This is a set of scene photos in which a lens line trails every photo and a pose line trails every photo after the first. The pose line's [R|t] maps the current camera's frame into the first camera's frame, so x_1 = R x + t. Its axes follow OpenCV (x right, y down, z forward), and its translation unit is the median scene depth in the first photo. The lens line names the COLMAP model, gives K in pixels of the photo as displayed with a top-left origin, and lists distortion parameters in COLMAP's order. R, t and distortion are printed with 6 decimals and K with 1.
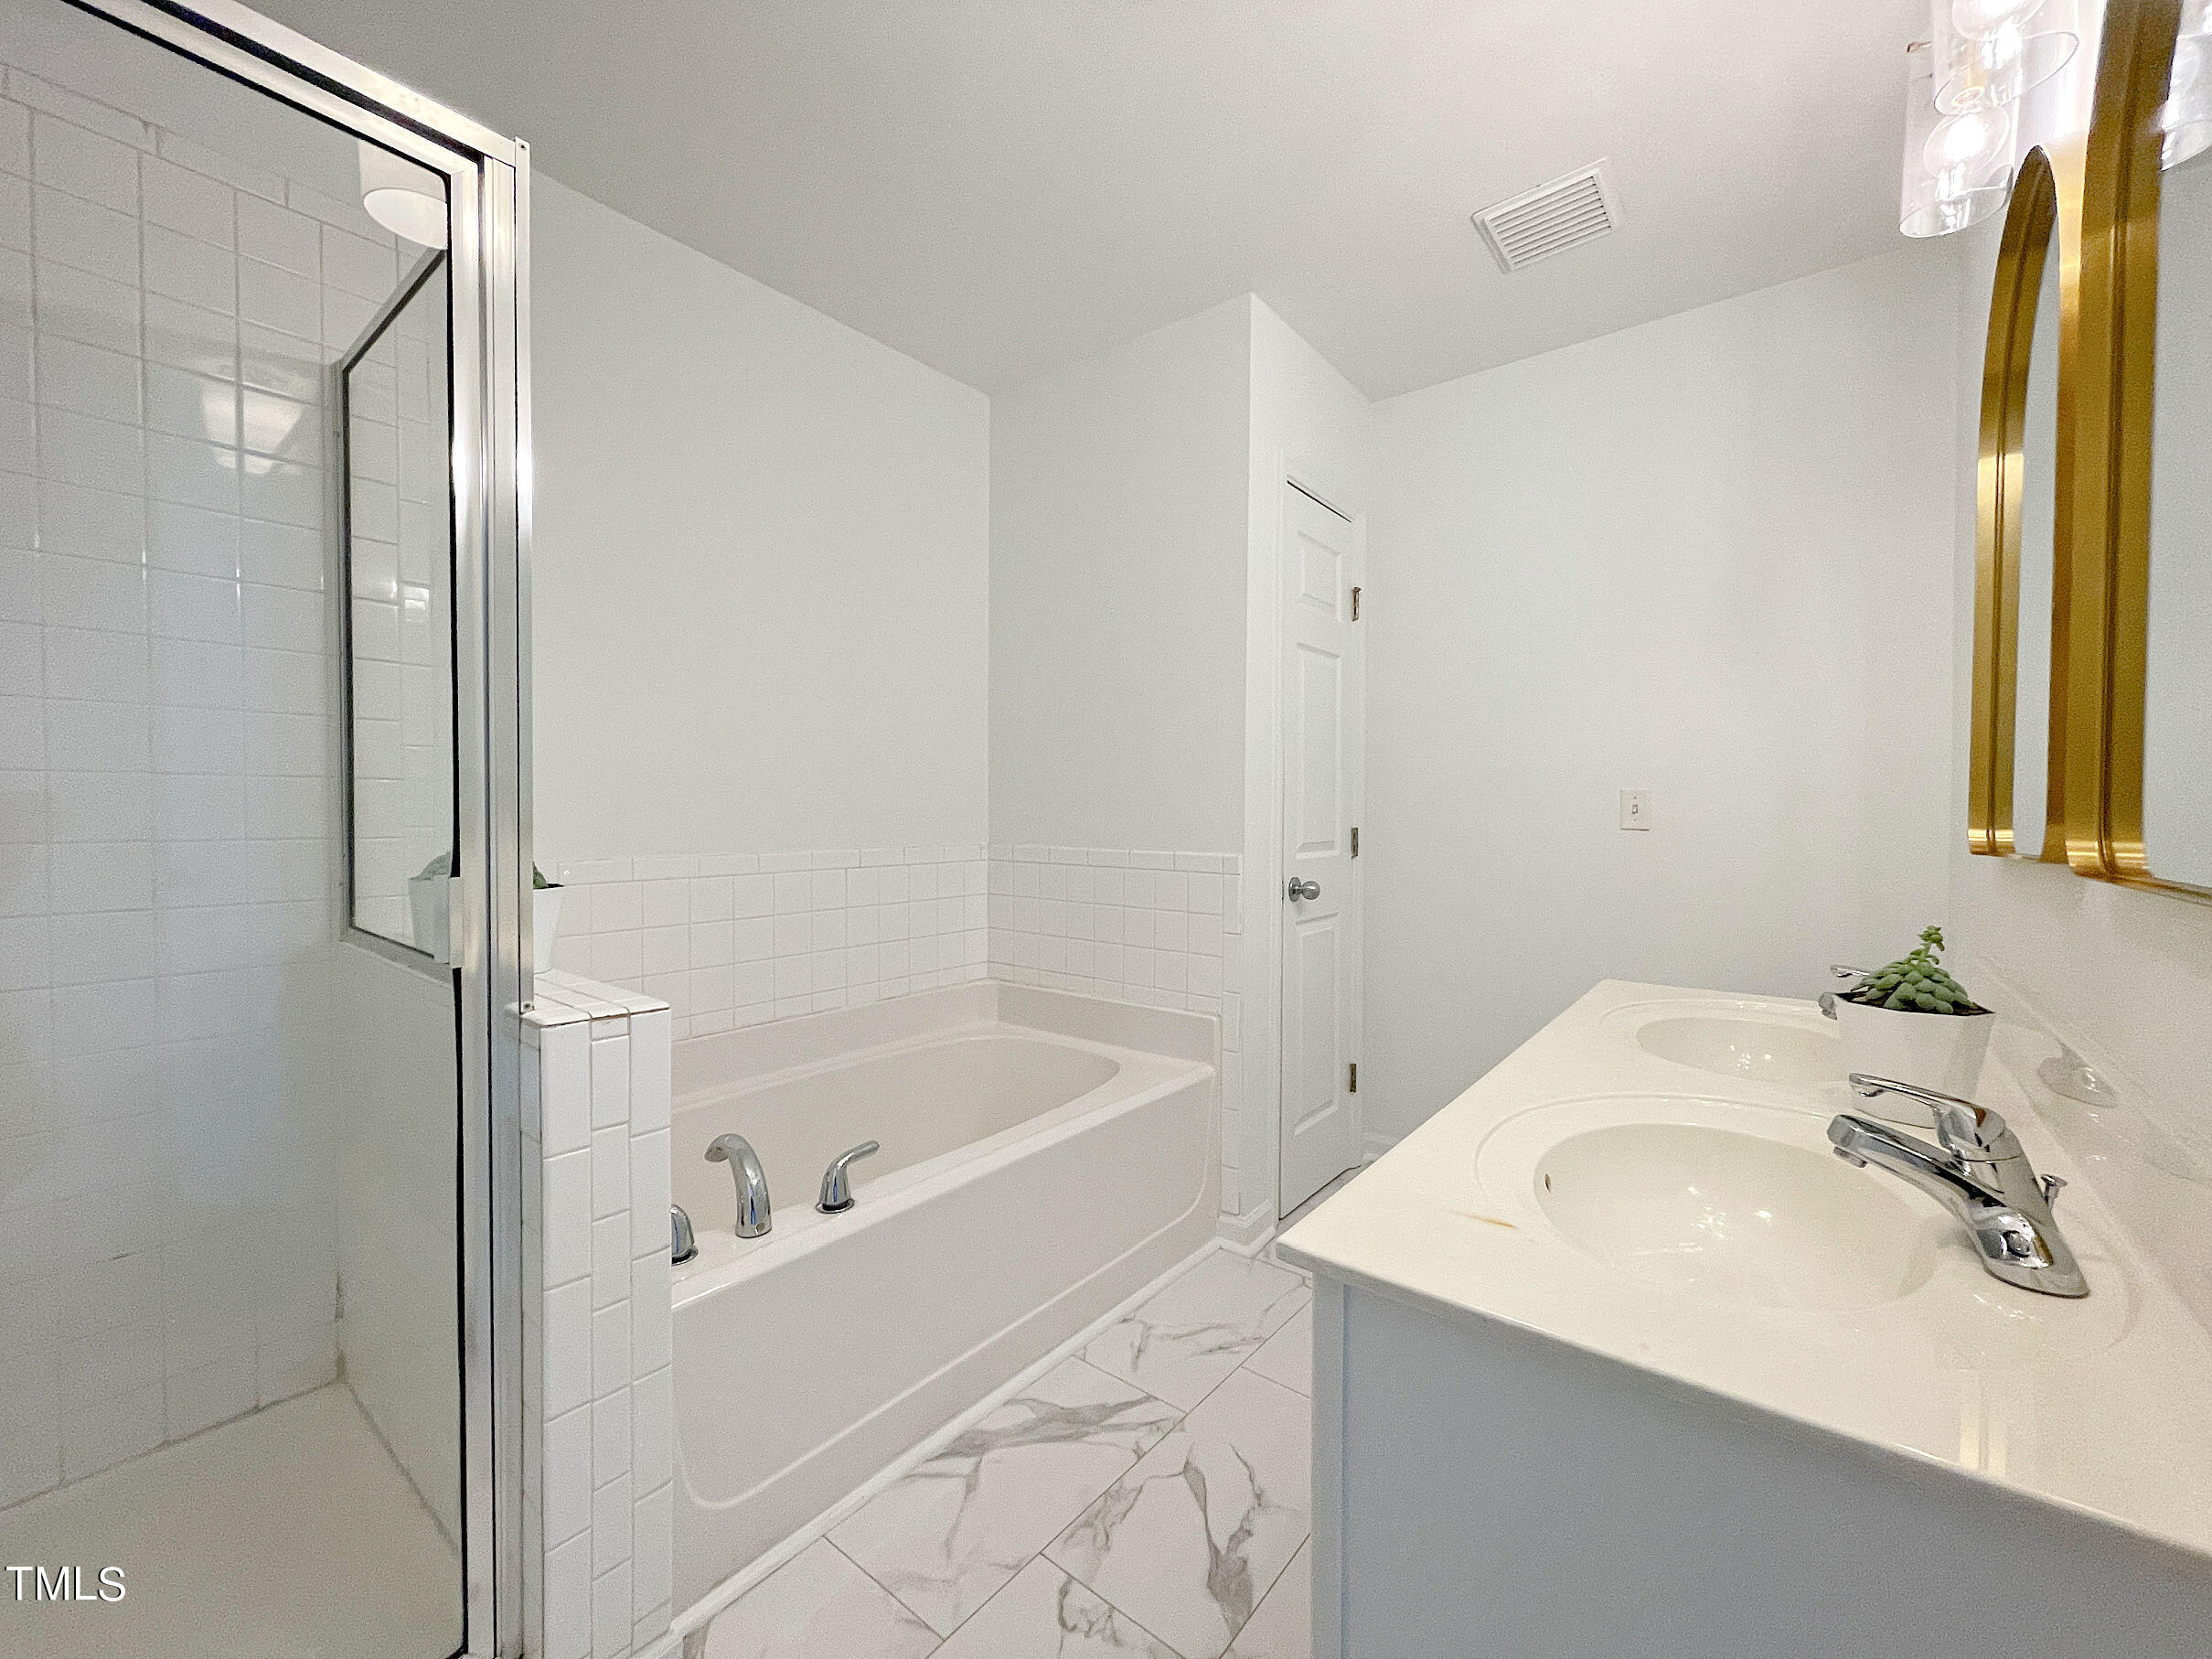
lens RADIAL K [[927.7, 0, 1106.0], [0, 927.7, 829.5], [0, 0, 1]] dist [-0.001748, -0.000208]
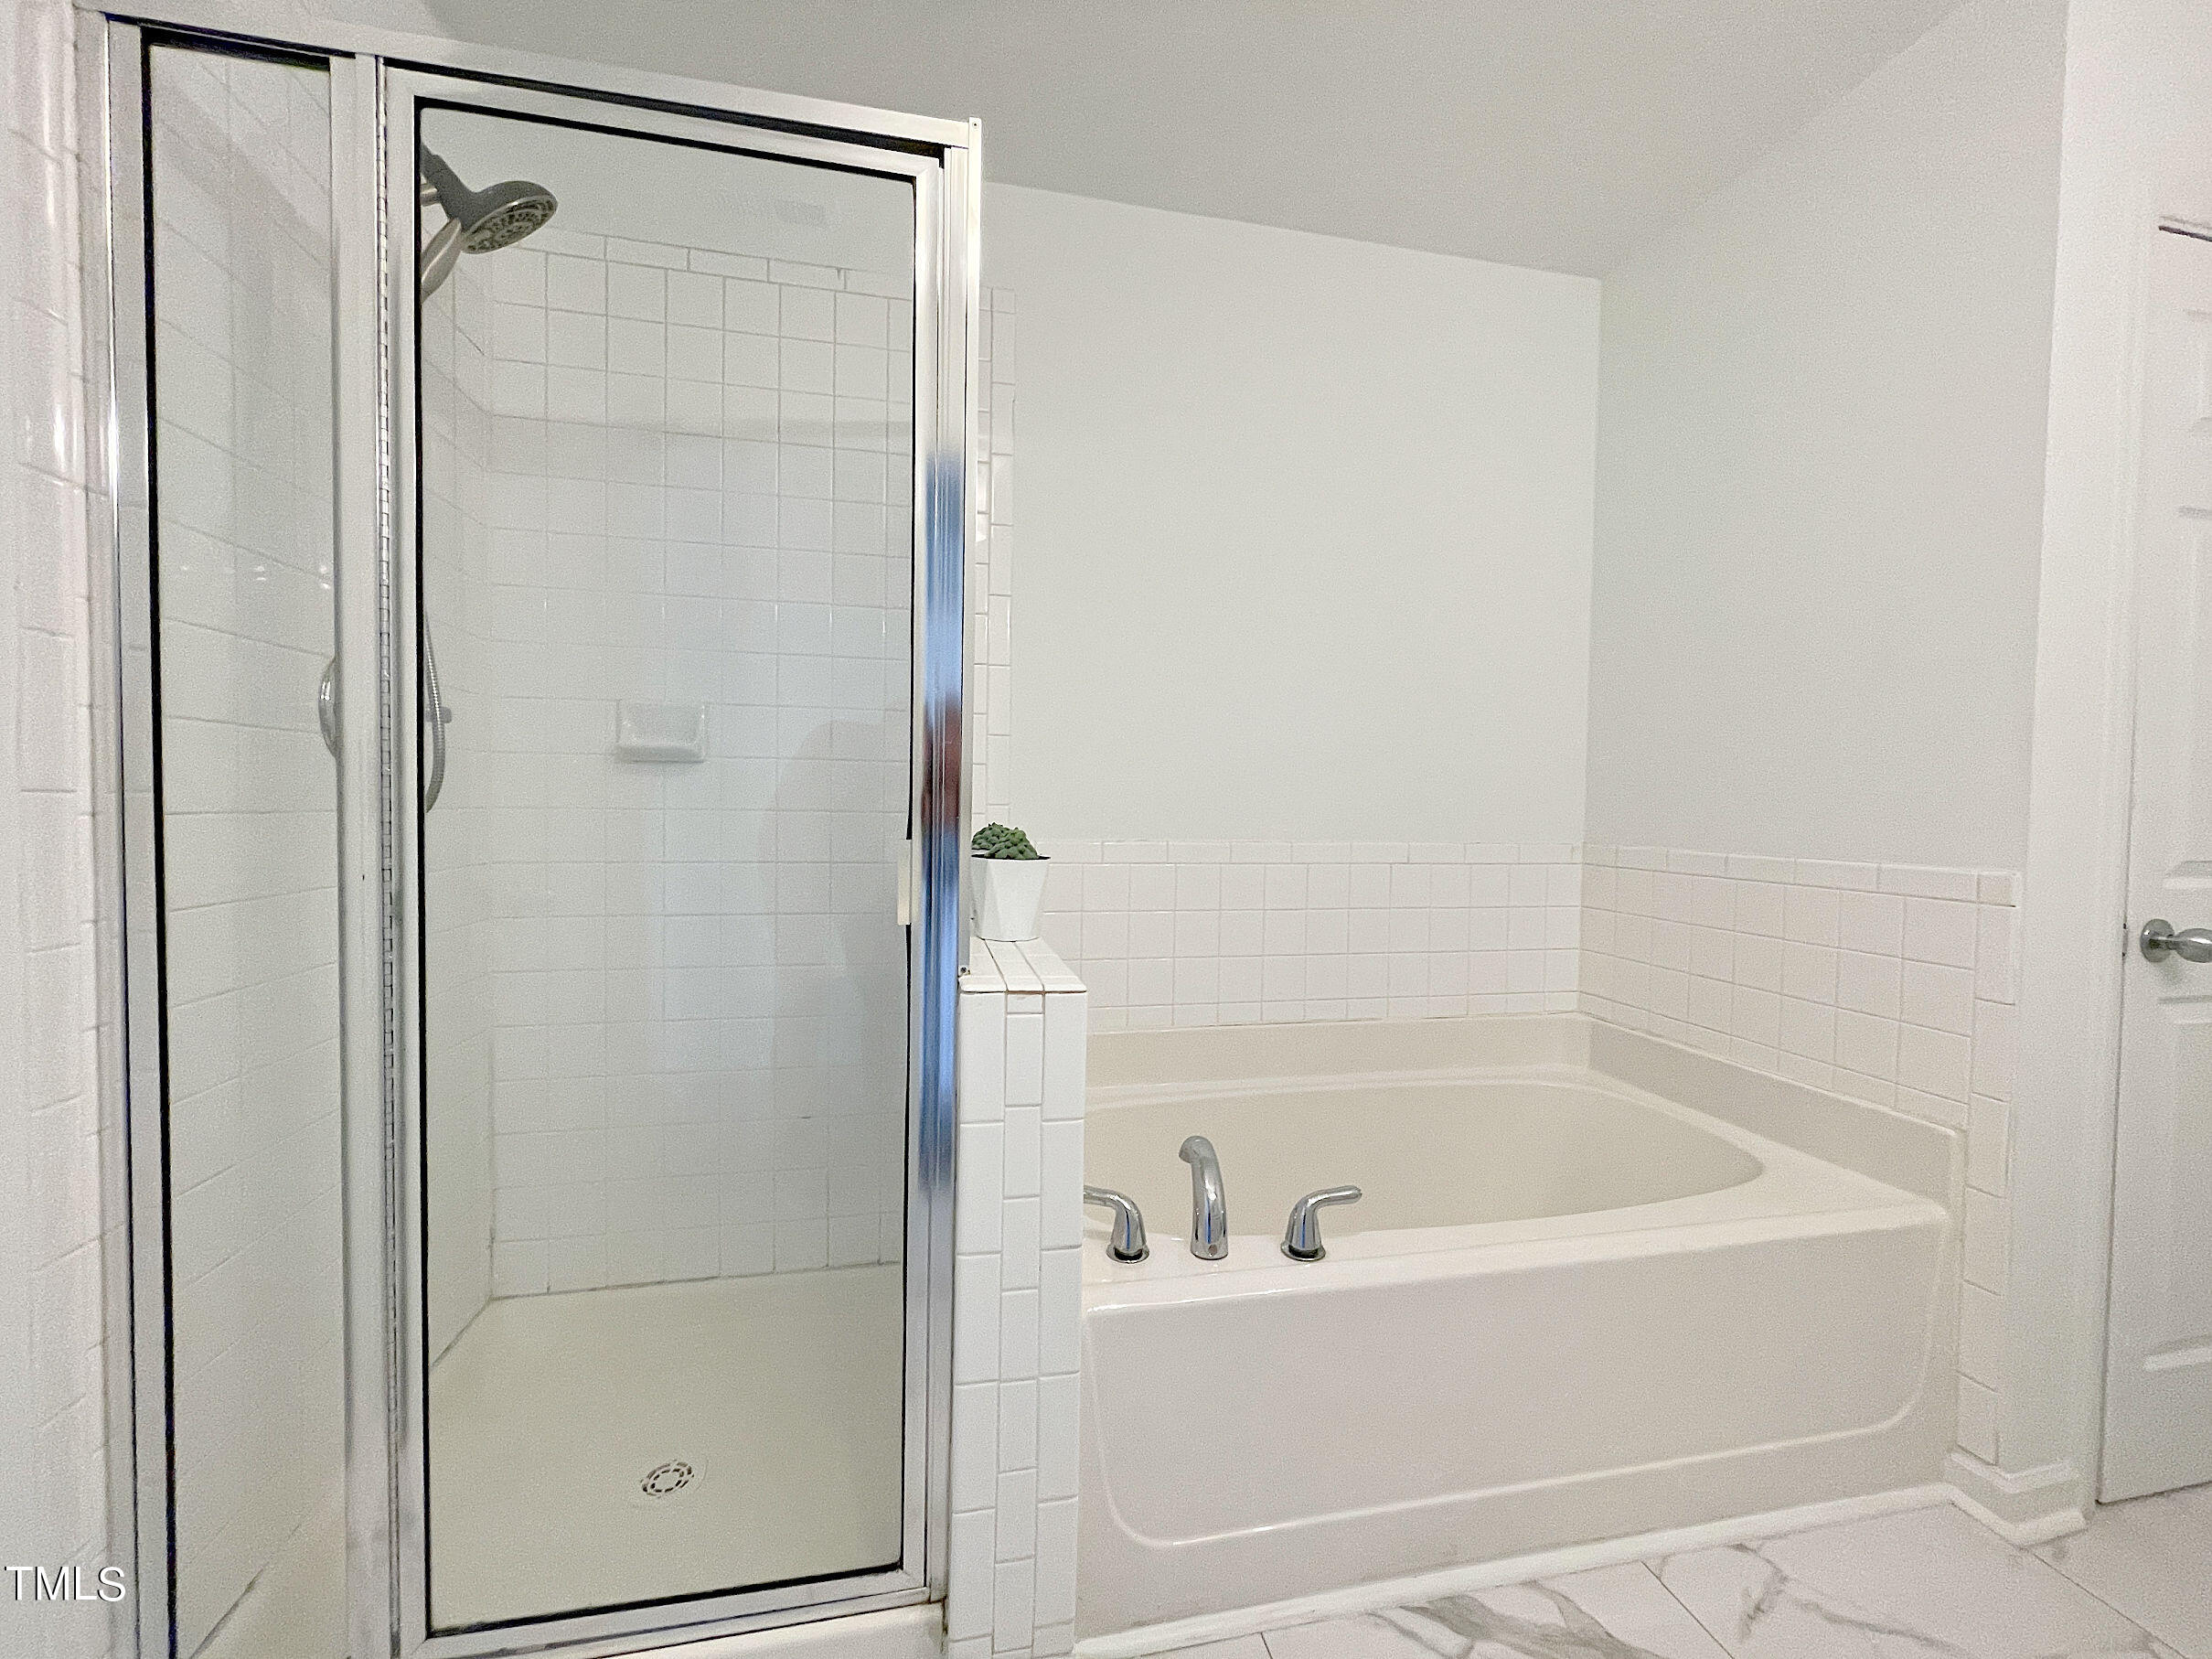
lens RADIAL K [[900.6, 0, 1106.0], [0, 900.6, 829.5], [0, 0, 1]] dist [-0.002266, 0.000236]
pose [[0.765831, 0.025686, -0.642528, 0.084069], [-0.029400, 0.999556, 0.004916, 0.016868], [0.642369, 0.015126, 0.766246, 0.217819]]
